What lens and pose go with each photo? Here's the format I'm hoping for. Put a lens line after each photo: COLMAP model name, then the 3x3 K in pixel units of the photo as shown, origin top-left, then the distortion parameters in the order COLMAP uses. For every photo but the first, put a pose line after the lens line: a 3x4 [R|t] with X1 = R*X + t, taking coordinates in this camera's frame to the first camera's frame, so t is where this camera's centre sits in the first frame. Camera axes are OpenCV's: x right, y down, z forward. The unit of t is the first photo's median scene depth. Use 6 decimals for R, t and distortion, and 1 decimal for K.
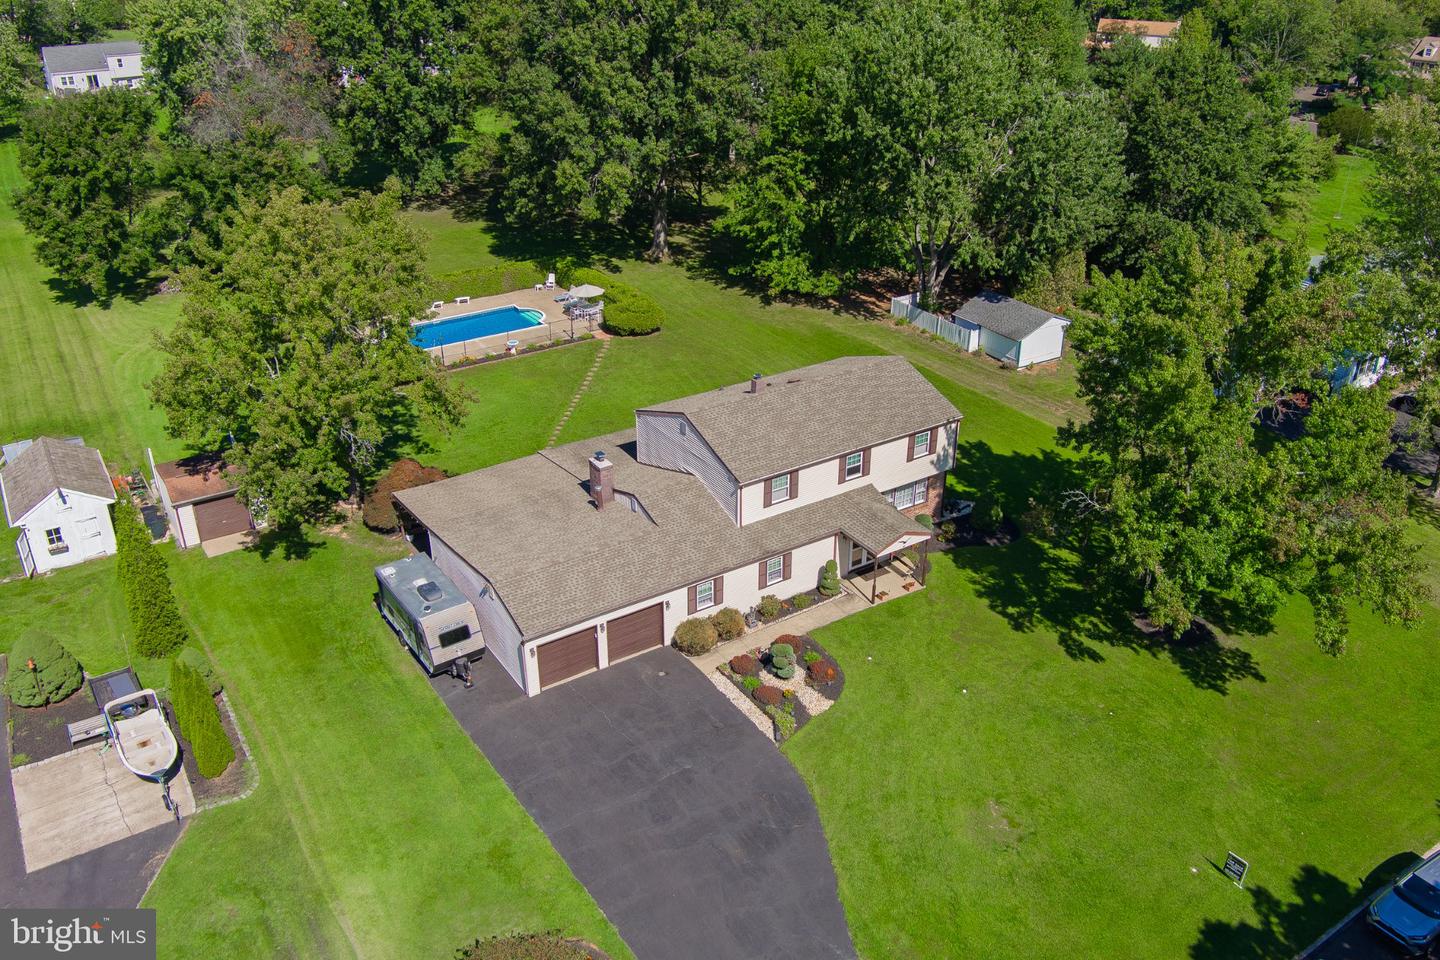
lens RADIAL K [[1171.2, 0, 724.6], [0, 1171.2, 489.3], [0, 0, 1]] dist [-0.079764, 0.025159]
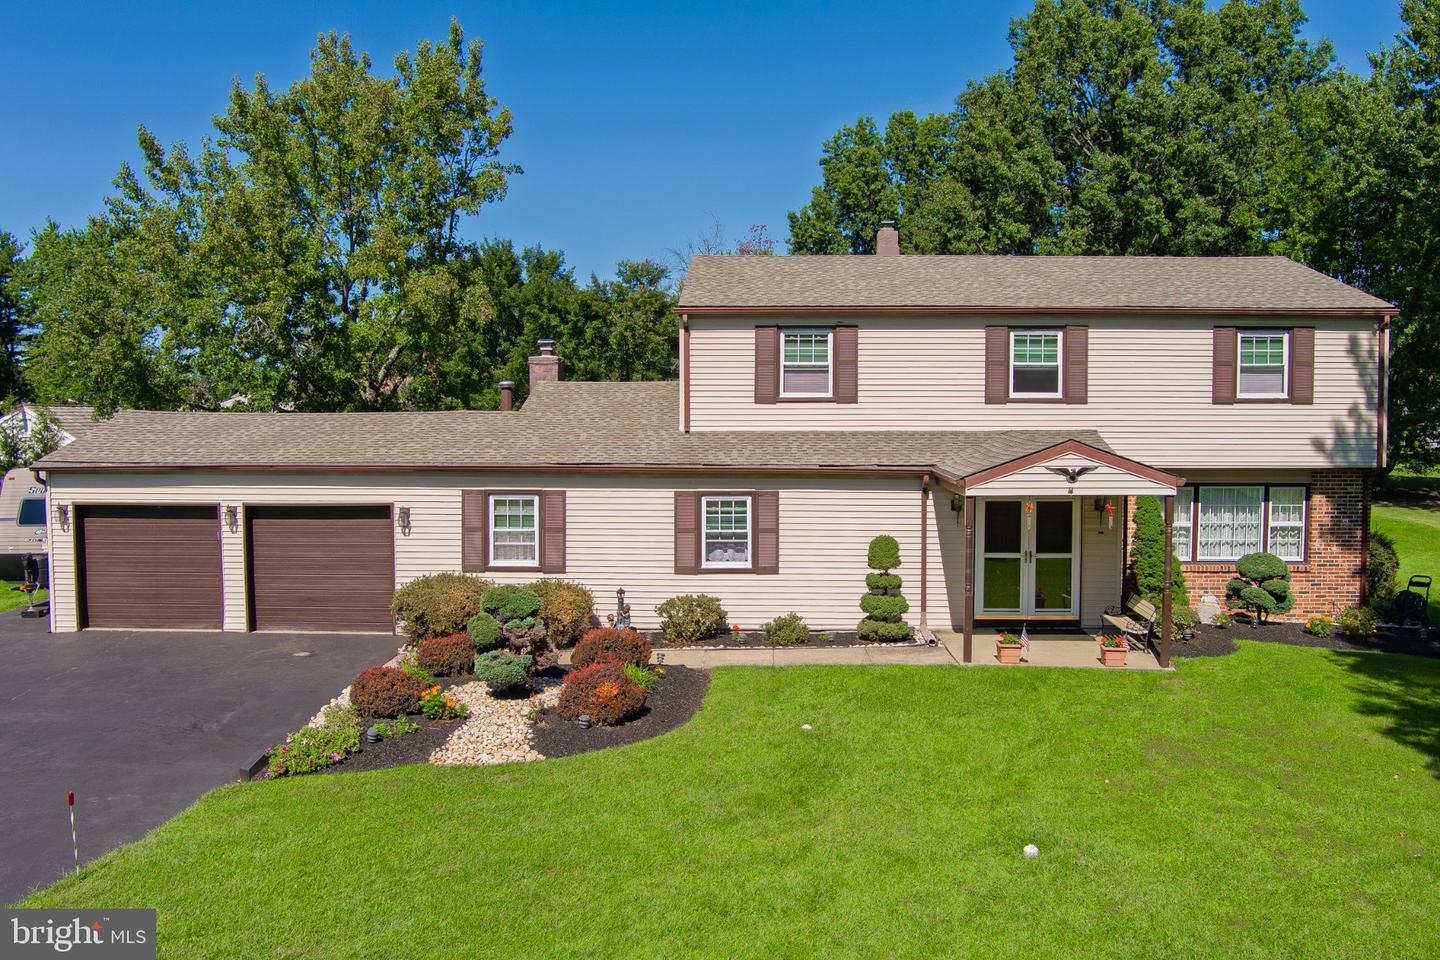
lens RADIAL K [[1171.2, 0, 710.9], [0, 1171.2, 474.5], [0, 0, 1]] dist [-0.079764, 0.025159]
pose [[0.815205, 0.024644, -0.578648, 0.249465], [-0.266055, 0.903374, -0.336348, 0.174613], [0.514447, 0.428144, 0.742992, 0.666956]]
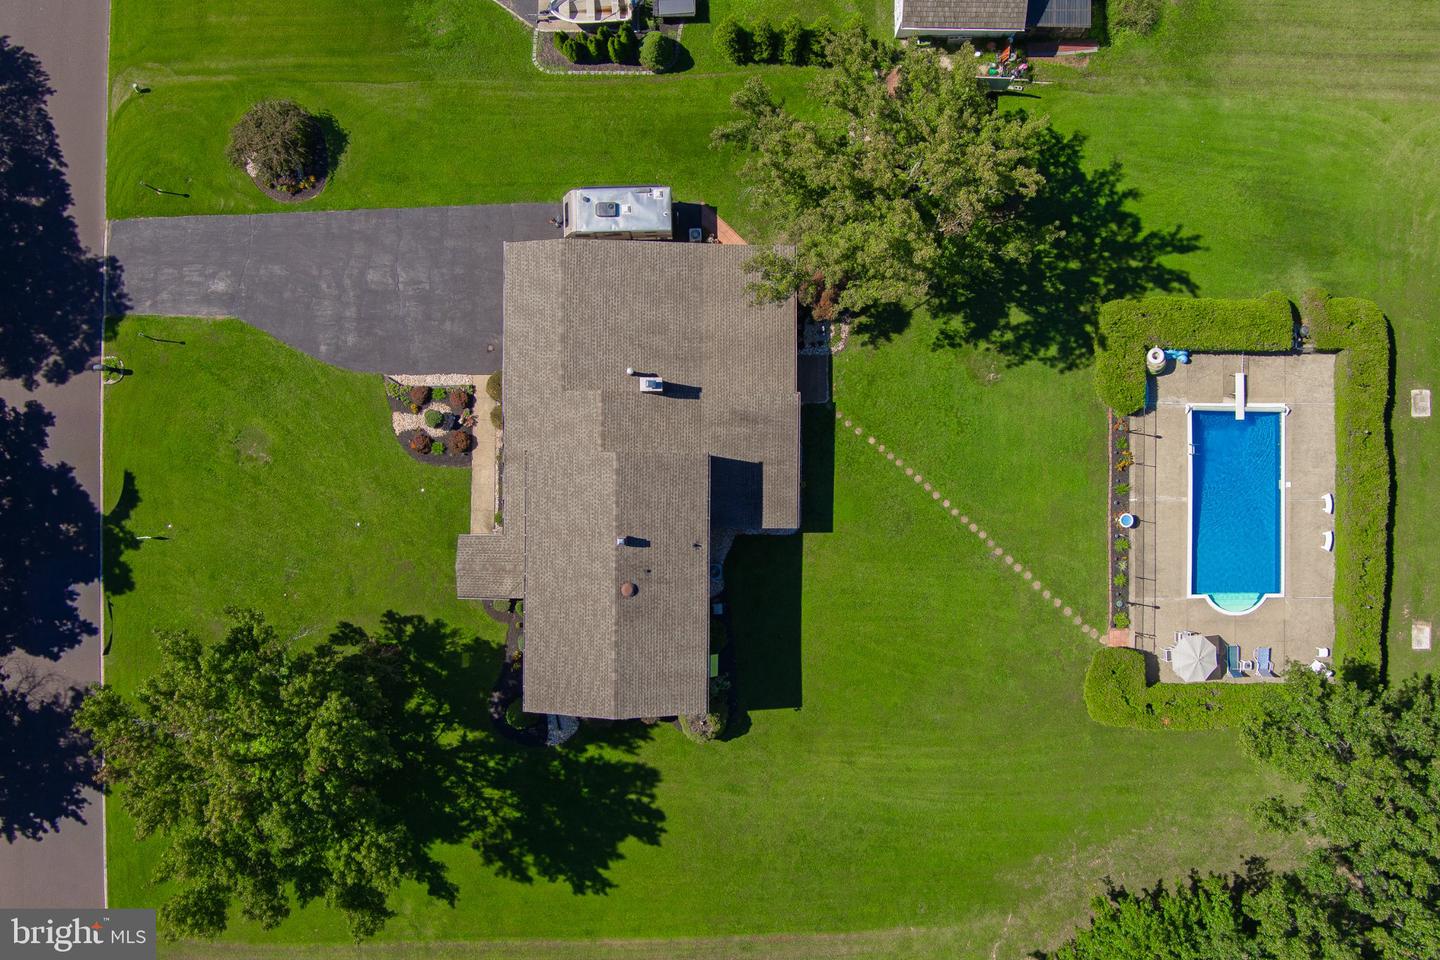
lens RADIAL K [[1171.2, 0, 719.6], [0, 1171.2, 473.1], [0, 0, 1]] dist [-0.079764, 0.025159]
pose [[-0.557262, 0.830279, -0.009835, -0.060804], [-0.381092, -0.245220, 0.891424, -1.048906], [0.737718, 0.500504, 0.453064, 0.578491]]
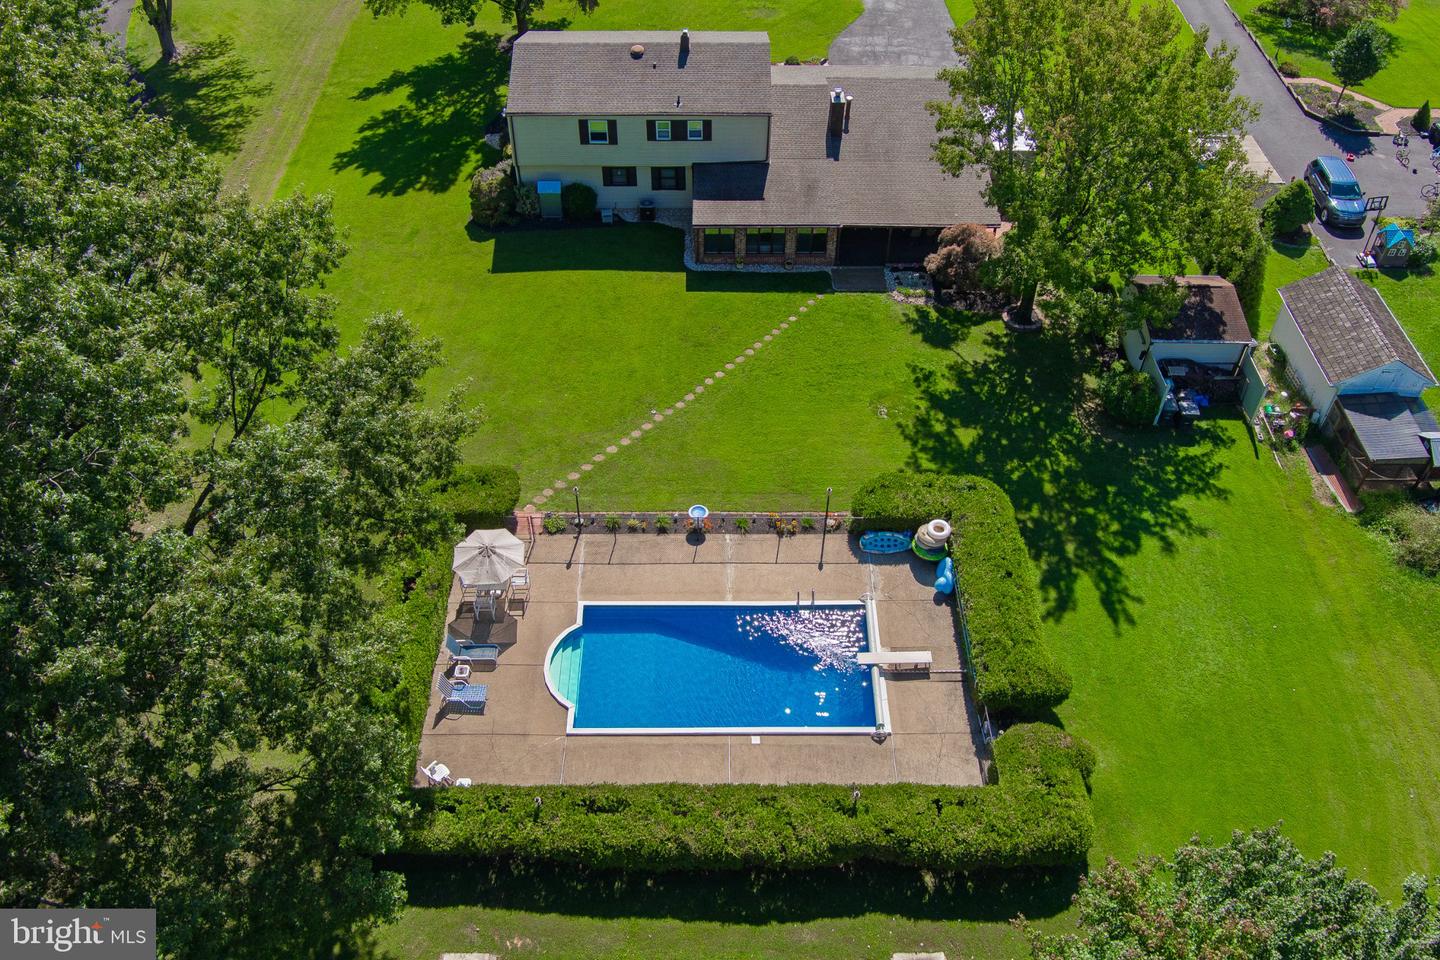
lens RADIAL K [[1171.2, 0, 723.0], [0, 1171.2, 458.4], [0, 0, 1]] dist [-0.079764, 0.025159]
pose [[-0.835719, -0.395864, 0.380612, -0.570312], [0.243823, 0.353546, 0.903081, -0.927262], [-0.492061, 0.847524, -0.198944, 1.551288]]
